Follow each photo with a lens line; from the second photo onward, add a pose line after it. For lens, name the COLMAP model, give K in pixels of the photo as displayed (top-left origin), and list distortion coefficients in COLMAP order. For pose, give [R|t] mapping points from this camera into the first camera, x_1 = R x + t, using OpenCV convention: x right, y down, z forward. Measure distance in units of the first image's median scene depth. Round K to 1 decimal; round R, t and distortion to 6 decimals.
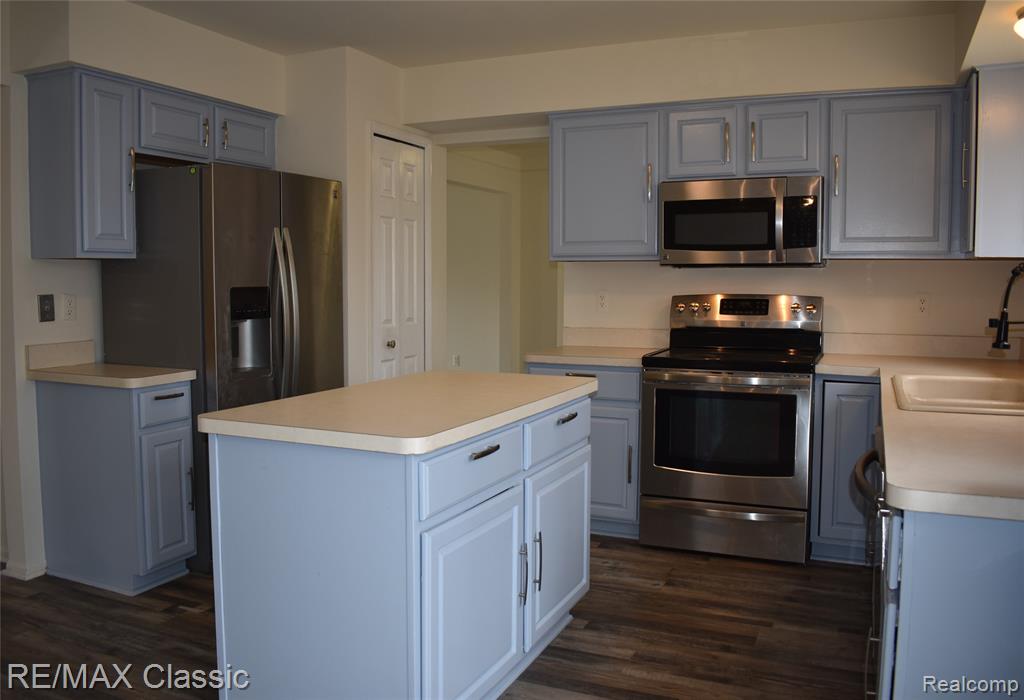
lens RADIAL K [[846.3, 0, 512.3], [0, 846.3, 341.5], [0, 0, 1]] dist [-0.088647, 0.009872]
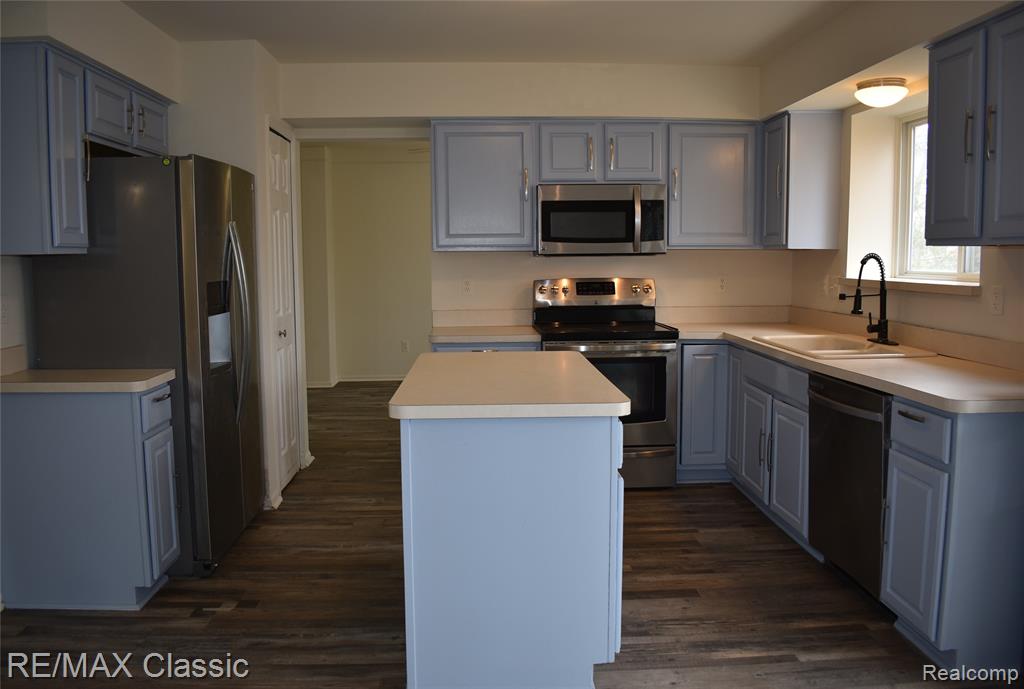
lens RADIAL K [[813.7, 0, 512.0], [0, 813.7, 344.5], [0, 0, 1]] dist [-0.082361, -0.004804]
pose [[0.892730, -0.055599, 0.447149, -0.413686], [0.041719, 0.998294, 0.040837, -0.014821], [-0.448657, -0.017802, 0.893527, -0.004111]]
